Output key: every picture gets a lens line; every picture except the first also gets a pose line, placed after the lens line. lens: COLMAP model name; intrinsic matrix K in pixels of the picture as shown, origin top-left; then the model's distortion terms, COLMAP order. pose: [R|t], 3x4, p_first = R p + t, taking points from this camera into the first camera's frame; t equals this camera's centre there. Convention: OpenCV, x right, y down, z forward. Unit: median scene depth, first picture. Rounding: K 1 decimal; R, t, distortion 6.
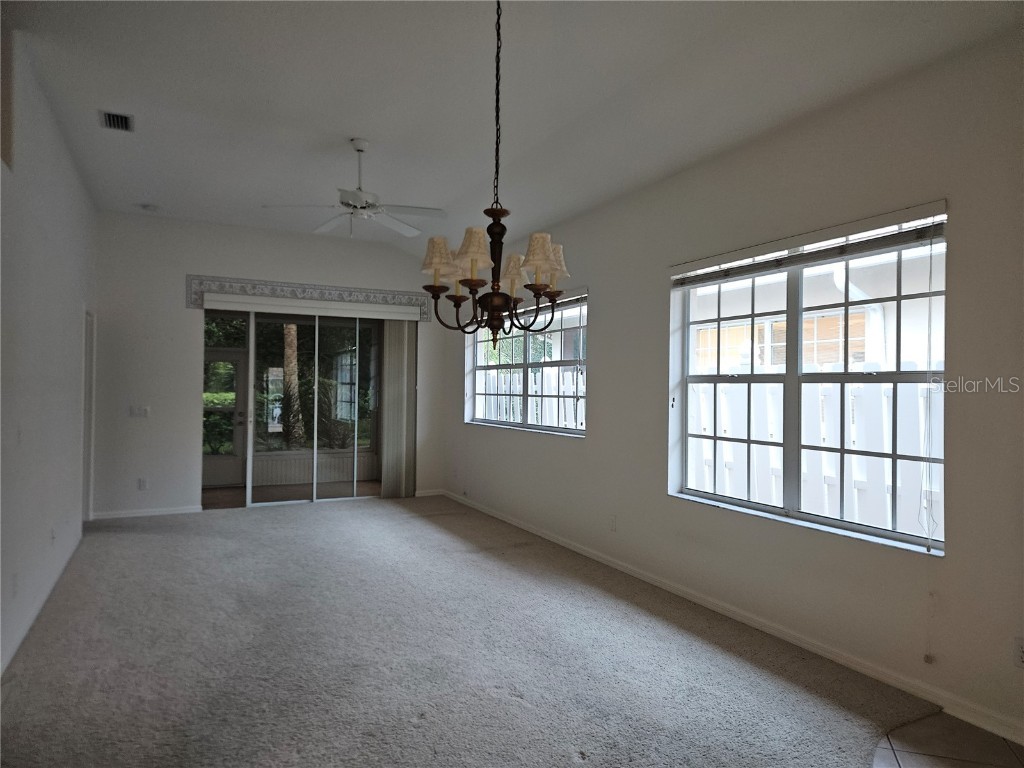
lens RADIAL K [[678.8, 0, 512.0], [0, 678.8, 384.0], [0, 0, 1]] dist [0.033405, -0.000110]
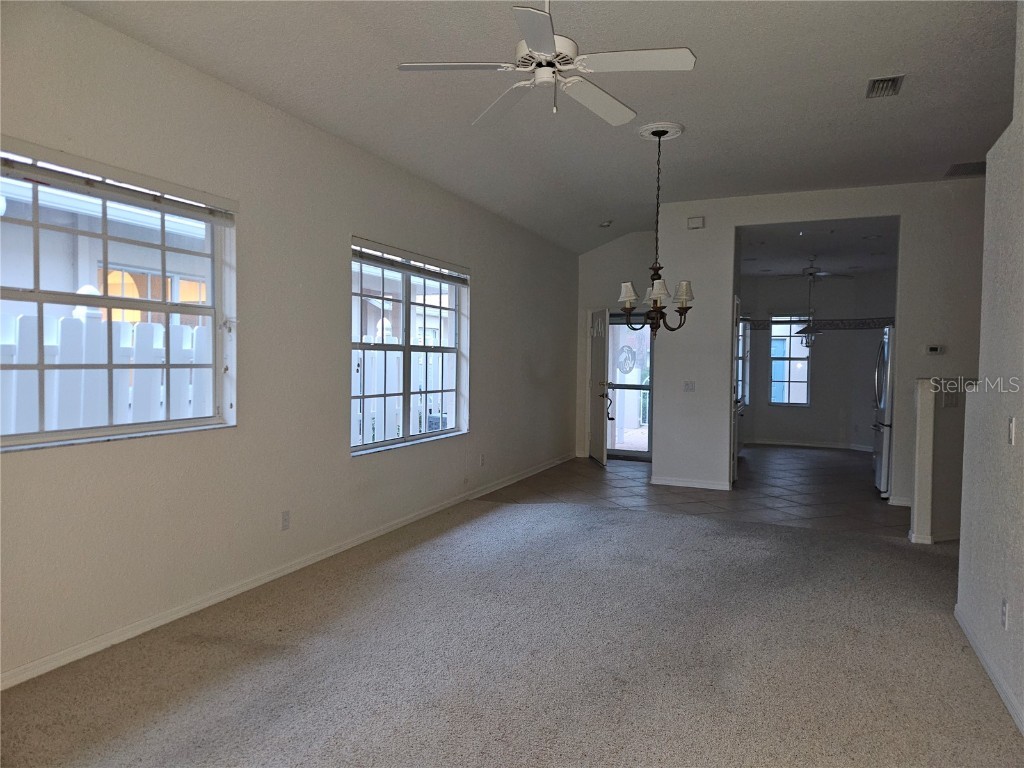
lens RADIAL K [[683.7, 0, 512.0], [0, 683.7, 384.0], [0, 0, 1]] dist [0.027654, -0.003653]
pose [[-0.655270, -0.047616, 0.753892, -0.712805], [-0.027221, 0.998852, 0.039427, 0.003769], [-0.754904, 0.005314, -0.655814, 1.493123]]
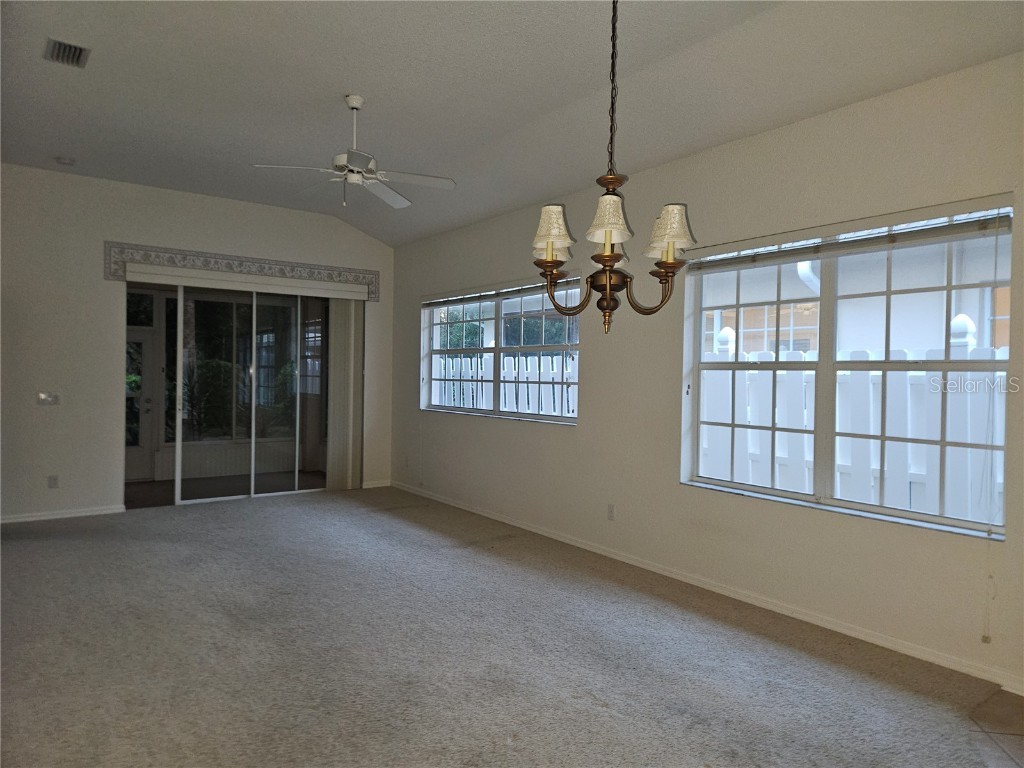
lens RADIAL K [[683.7, 0, 512.0], [0, 683.7, 384.0], [0, 0, 1]] dist [0.027654, -0.003653]
pose [[0.985955, 0.001638, 0.167002, -0.175431], [-0.005591, 0.999715, 0.023202, -0.002233], [-0.166917, -0.023810, 0.985683, 0.068106]]
